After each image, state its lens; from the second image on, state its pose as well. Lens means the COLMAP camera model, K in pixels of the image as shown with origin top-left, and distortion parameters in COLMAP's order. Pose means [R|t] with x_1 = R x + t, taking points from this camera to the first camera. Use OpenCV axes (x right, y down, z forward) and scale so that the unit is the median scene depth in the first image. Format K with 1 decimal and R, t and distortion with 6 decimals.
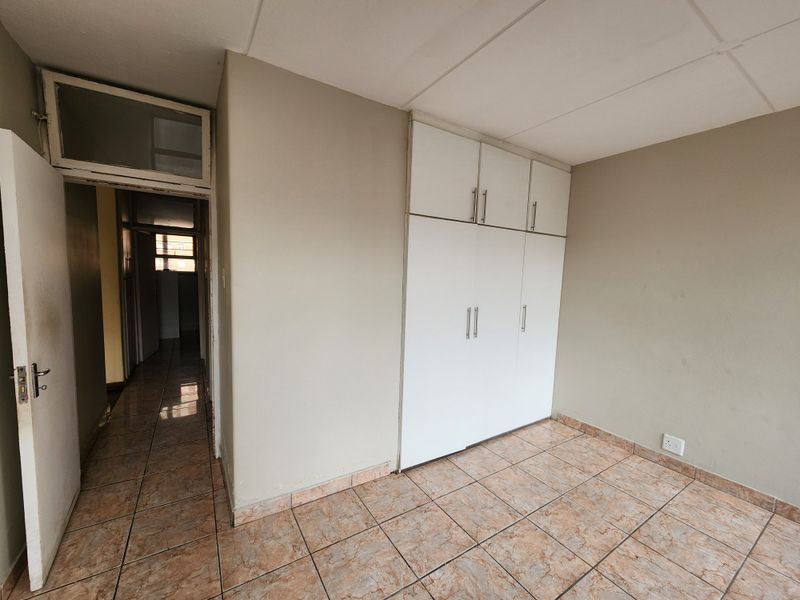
lens RADIAL K [[326.1, 0, 400.6], [0, 326.1, 304.9], [0, 0, 1]] dist [-0.000188, -0.000541]
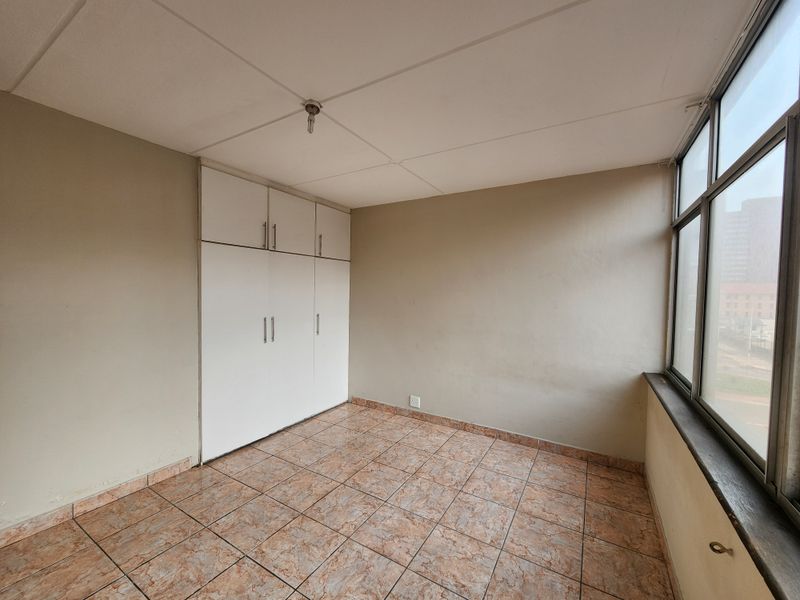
lens RADIAL K [[324.9, 0, 401.4], [0, 324.9, 304.3], [0, 0, 1]] dist [-0.000747, -0.000281]
pose [[0.893268, -0.031110, 0.448447, 0.128832], [0.052152, 0.998038, -0.034647, 0.030876], [-0.446489, 0.054336, 0.893138, -0.349026]]
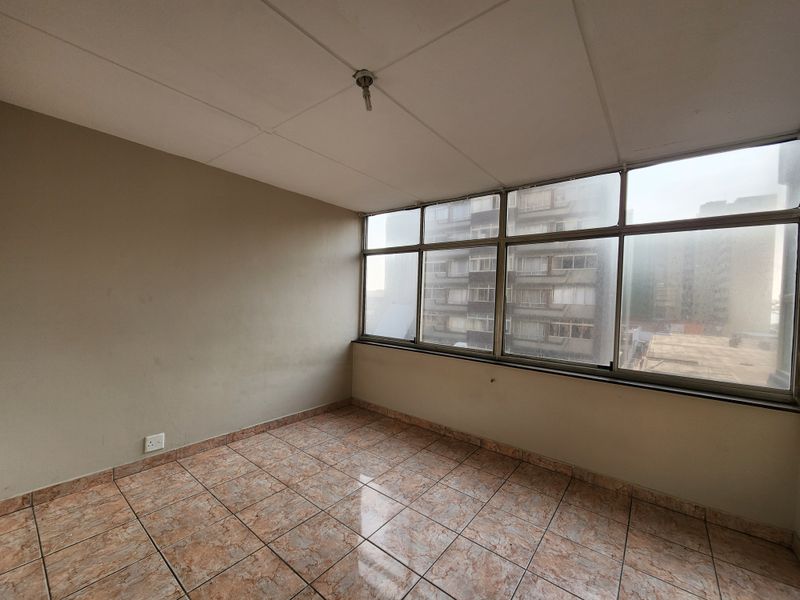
lens RADIAL K [[326.1, 0, 400.6], [0, 326.1, 304.9], [0, 0, 1]] dist [-0.000188, -0.000541]
pose [[-0.329398, -0.065988, 0.941883, -0.390458], [0.043620, 0.995426, 0.084994, -0.066126], [-0.943183, 0.069081, -0.325013, 0.595438]]
